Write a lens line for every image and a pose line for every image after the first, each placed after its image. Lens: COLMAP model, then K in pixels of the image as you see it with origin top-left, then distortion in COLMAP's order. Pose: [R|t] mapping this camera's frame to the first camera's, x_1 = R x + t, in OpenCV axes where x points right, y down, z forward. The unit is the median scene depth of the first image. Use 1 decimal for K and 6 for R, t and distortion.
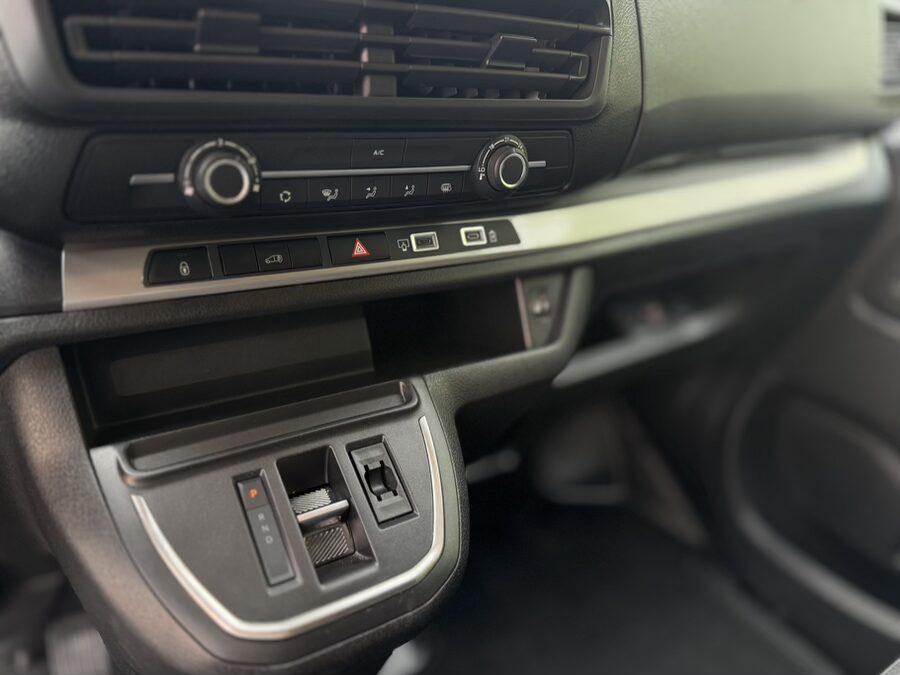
lens RADIAL K [[658.3, 0, 450.0], [0, 658.3, 337.5], [0, 0, 1]] dist [0.044113, -0.063655]
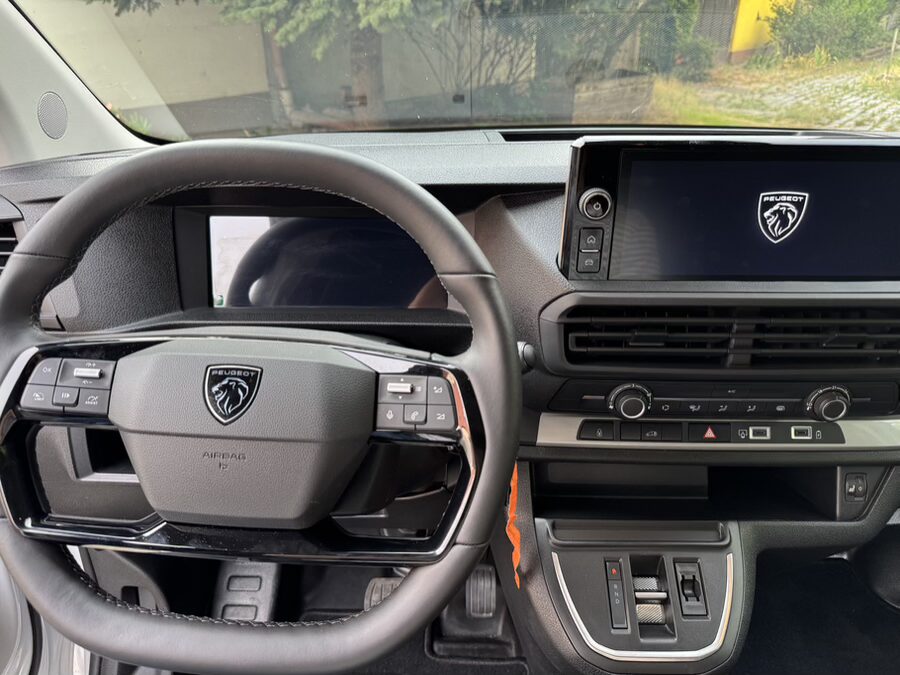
lens RADIAL K [[661.2, 0, 450.0], [0, 661.2, 337.5], [0, 0, 1]] dist [0.010503, 0.000905]
pose [[0.833277, 0.193046, -0.518057, 0.123314], [-0.167525, 0.981167, 0.096159, -0.431511], [0.526864, 0.006660, 0.849924, -0.671609]]
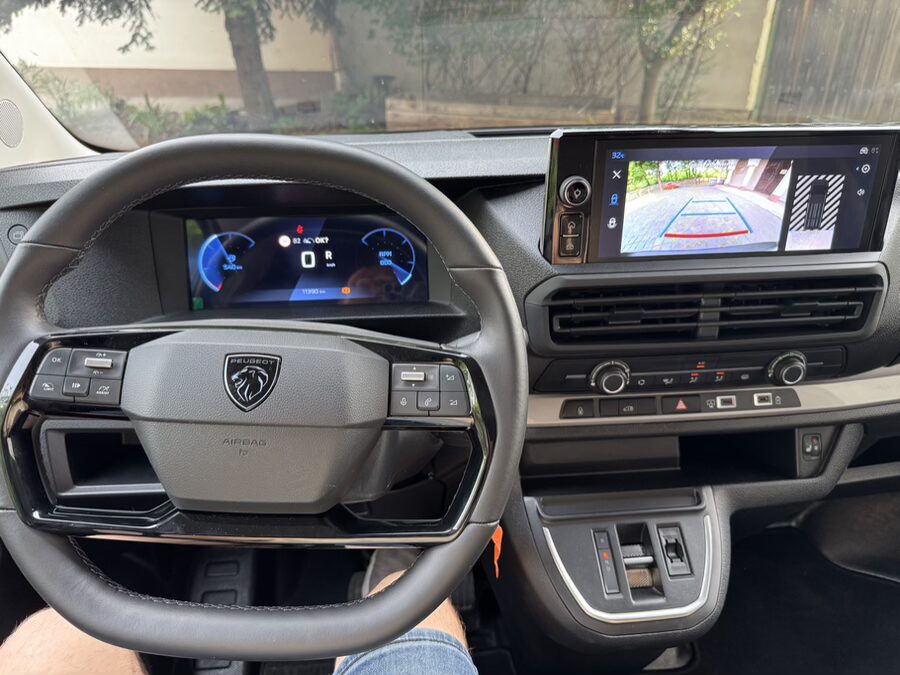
lens RADIAL K [[658.3, 0, 450.0], [0, 658.3, 337.5], [0, 0, 1]] dist [0.044113, -0.063655]
pose [[0.885892, 0.140064, -0.442242, 0.061136], [-0.122683, 0.990125, 0.067830, -0.369031], [0.447376, -0.005834, 0.894327, -0.778607]]
